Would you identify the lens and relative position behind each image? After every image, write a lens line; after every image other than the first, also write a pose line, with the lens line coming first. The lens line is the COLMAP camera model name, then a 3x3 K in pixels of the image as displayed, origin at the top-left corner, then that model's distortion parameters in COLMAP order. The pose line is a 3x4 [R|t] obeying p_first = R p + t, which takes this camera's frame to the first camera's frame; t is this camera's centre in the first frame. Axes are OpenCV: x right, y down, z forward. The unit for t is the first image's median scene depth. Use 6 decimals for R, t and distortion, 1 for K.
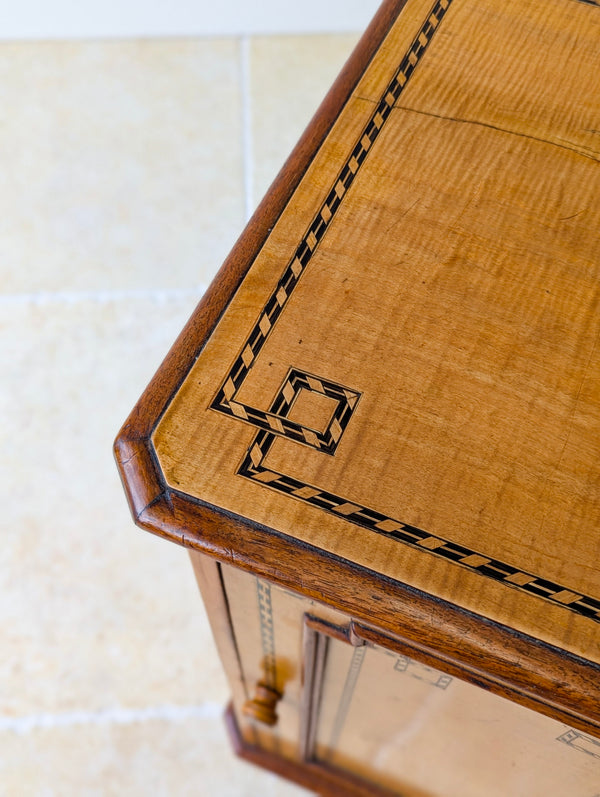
lens RADIAL K [[872.1, 0, 304.2], [0, 872.1, 397.0], [0, 0, 1]] dist [0.037233, 0.005364]
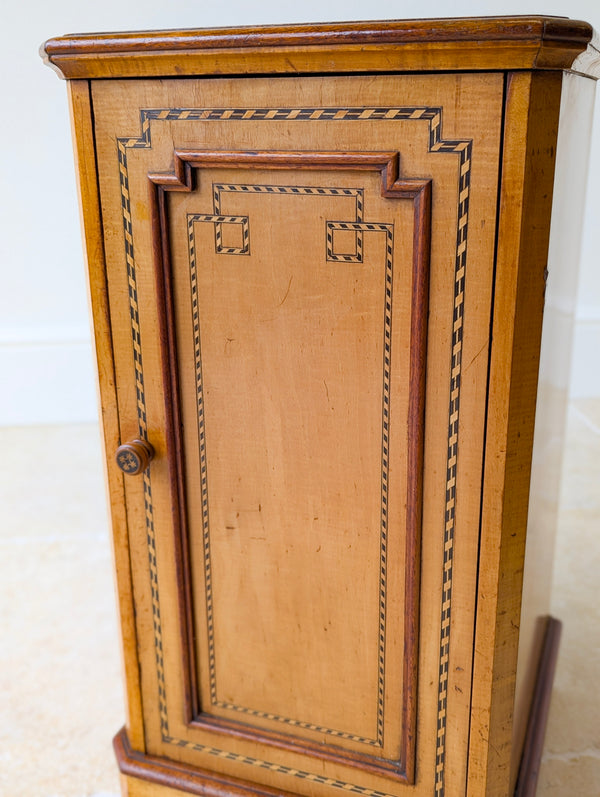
lens RADIAL K [[875.7, 0, 305.2], [0, 875.7, 399.8], [0, 0, 1]] dist [0.011027, -0.003251]
pose [[0.998855, -0.036867, 0.030501, 0.235296], [0.047813, 0.744513, -0.665893, 1.721969], [0.001842, 0.666589, 0.745423, 0.119888]]
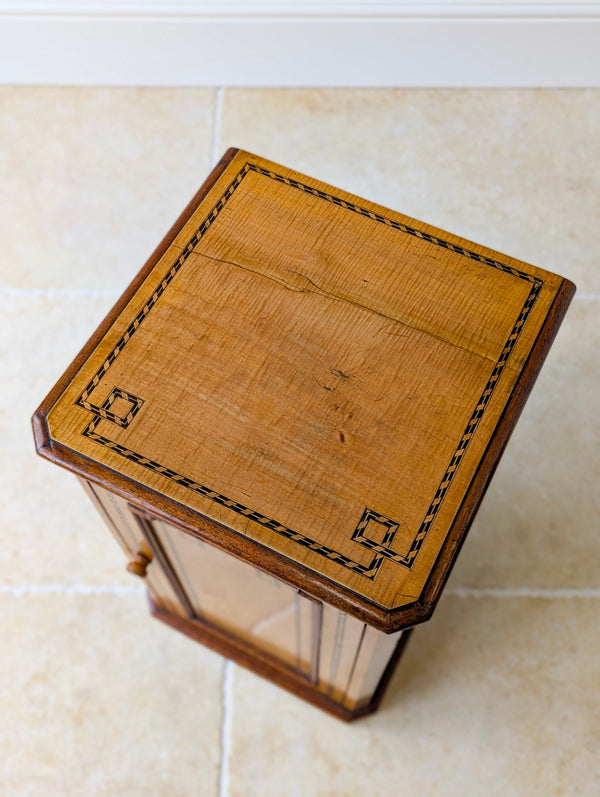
lens RADIAL K [[849.0, 0, 301.7], [0, 849.0, 382.6], [0, 0, 1]] dist [0.160853, -0.355713]
pose [[0.997508, 0.053535, -0.045947, 0.526657], [-0.051833, 0.997952, 0.037475, -0.143114], [0.047859, -0.035000, 0.998241, -1.061159]]
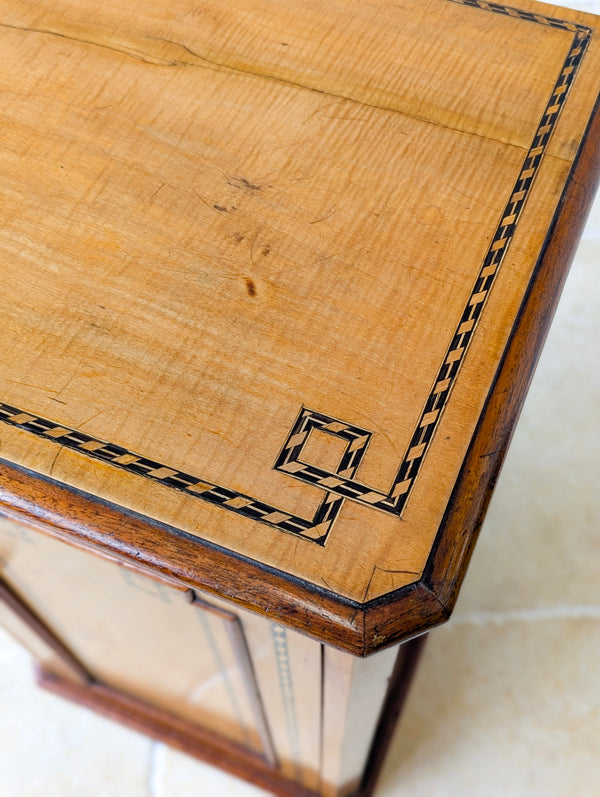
lens RADIAL K [[866.0, 0, 314.6], [0, 866.0, 389.6], [0, 0, 1]] dist [0.040700, -0.012961]
pose [[0.999780, -0.019318, -0.008116, 0.619366], [0.019089, 0.999441, -0.027442, 0.207612], [0.008642, 0.027281, 0.999590, -0.114218]]
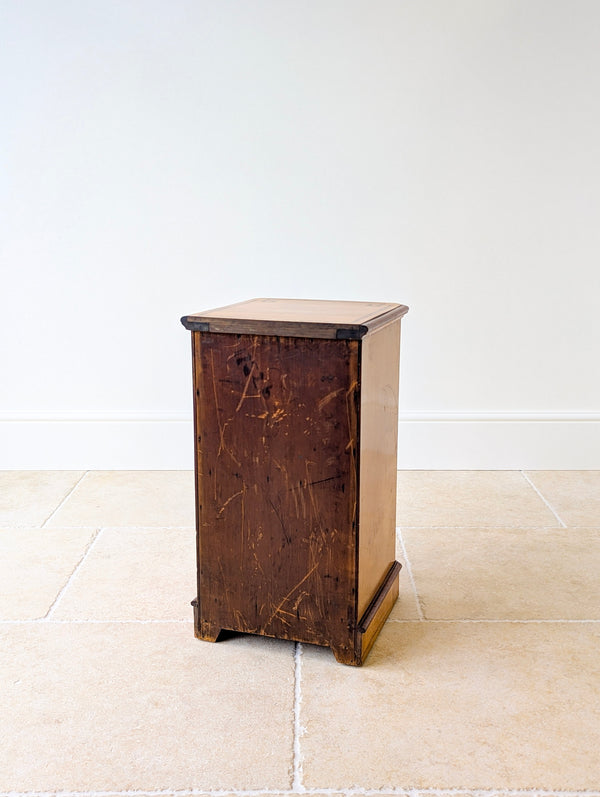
lens RADIAL K [[872.1, 0, 304.2], [0, 872.1, 397.0], [0, 0, 1]] dist [0.037233, 0.005364]
pose [[0.998092, 0.002370, -0.061692, 0.461920], [-0.047295, 0.671644, -0.739363, 3.895337], [0.039683, 0.740871, 0.670474, -1.940692]]
